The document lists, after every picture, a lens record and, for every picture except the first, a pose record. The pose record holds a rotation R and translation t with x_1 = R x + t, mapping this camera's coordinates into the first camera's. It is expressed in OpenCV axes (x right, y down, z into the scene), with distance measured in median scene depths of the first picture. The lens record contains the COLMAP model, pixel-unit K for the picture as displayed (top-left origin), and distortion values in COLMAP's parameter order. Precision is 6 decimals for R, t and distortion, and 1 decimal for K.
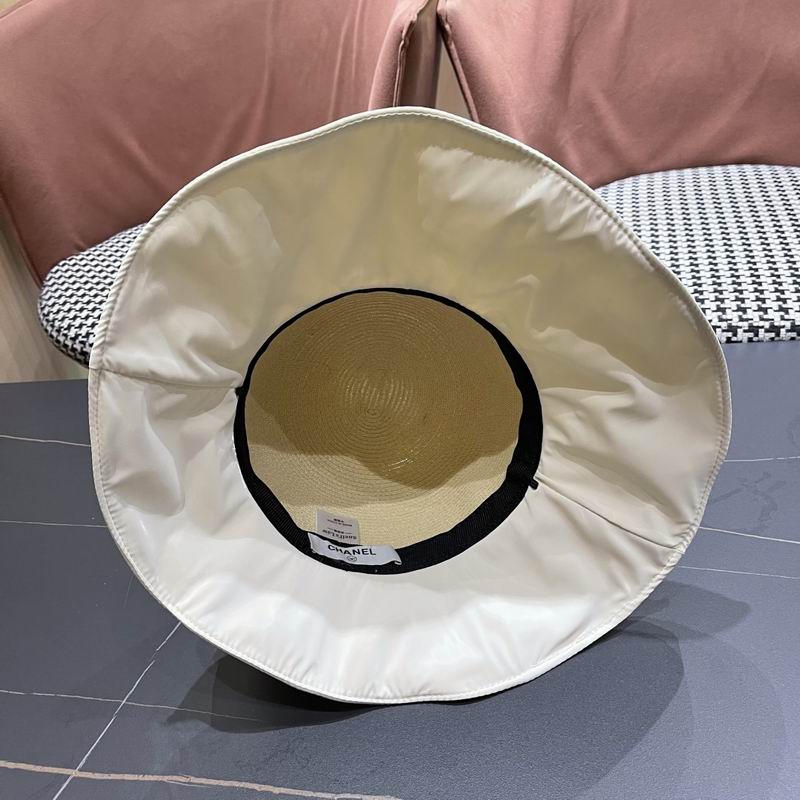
lens RADIAL K [[838.0, 0, 398.4], [0, 838.0, 406.1], [0, 0, 1]] dist [0.005952, 0.000000]
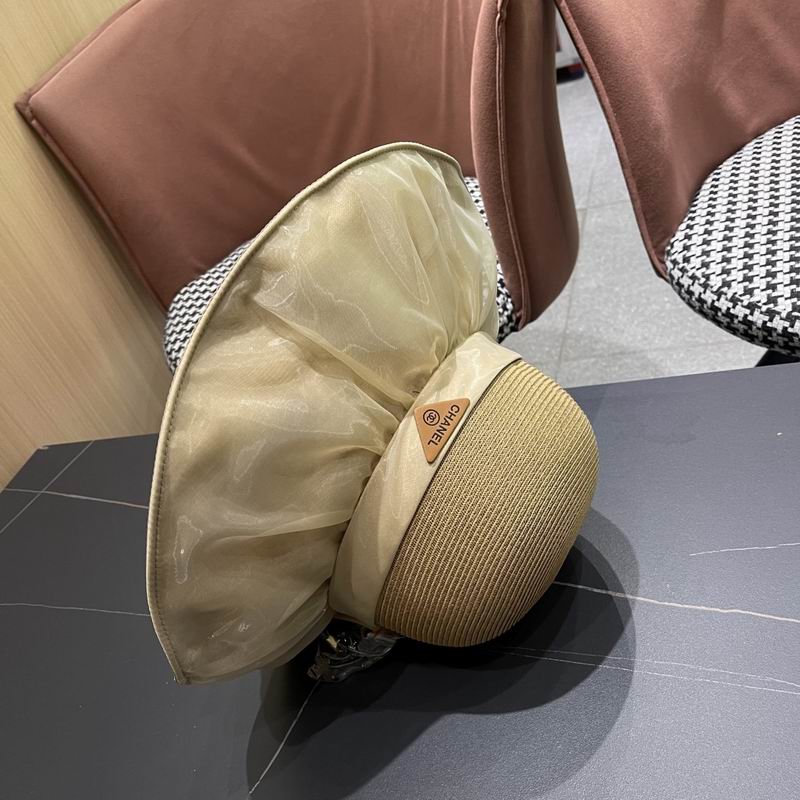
lens RADIAL K [[838.0, 0, 400.5], [0, 838.0, 420.4], [0, 0, 1]] dist [0.005952, 0.000000]
pose [[0.972311, -0.069808, -0.223022, 0.052916], [0.093445, 0.990864, 0.097246, -0.095702], [0.214196, -0.115394, 0.969951, 0.095316]]
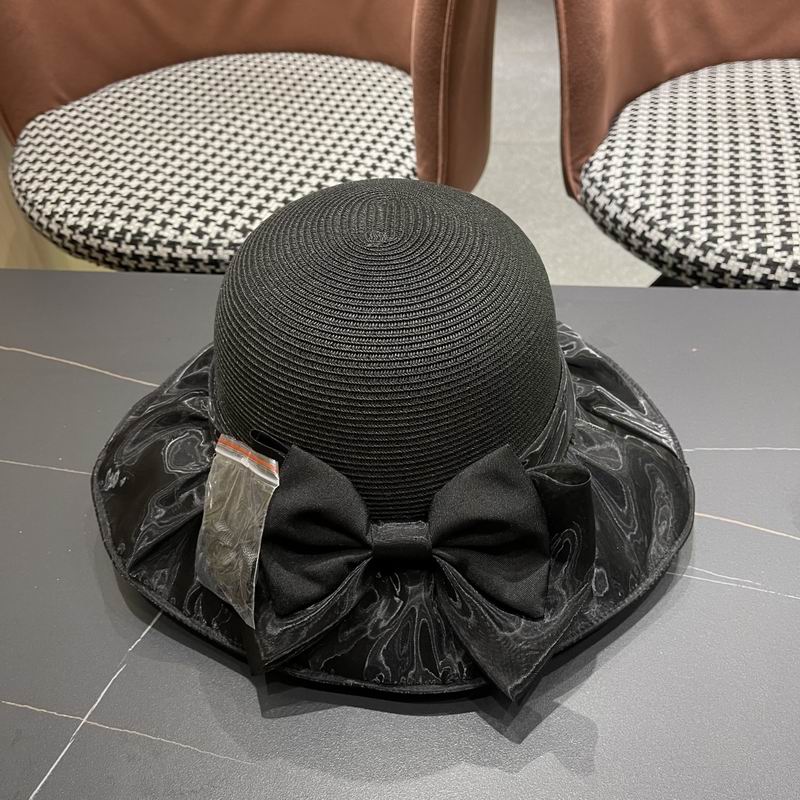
lens RADIAL K [[838.0, 0, 406.2], [0, 838.0, 416.1], [0, 0, 1]] dist [0.005952, 0.000000]
pose [[0.997220, 0.072991, 0.014984, -0.026822], [-0.074456, 0.984024, 0.161717, -0.041908], [-0.002940, -0.162383, 0.986723, 0.126487]]
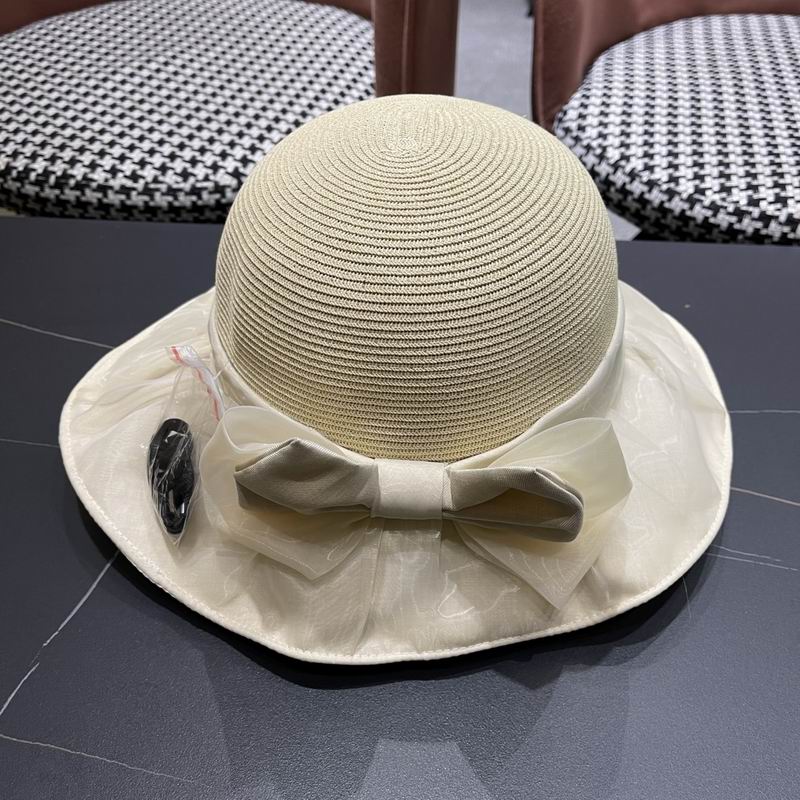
lens RADIAL K [[838.0, 0, 402.2], [0, 838.0, 415.0], [0, 0, 1]] dist [0.005952, 0.000000]
pose [[0.994097, 0.075149, 0.078249, -0.036900], [-0.087432, 0.981950, 0.167720, -0.013912], [-0.064233, -0.173572, 0.982724, 0.186687]]
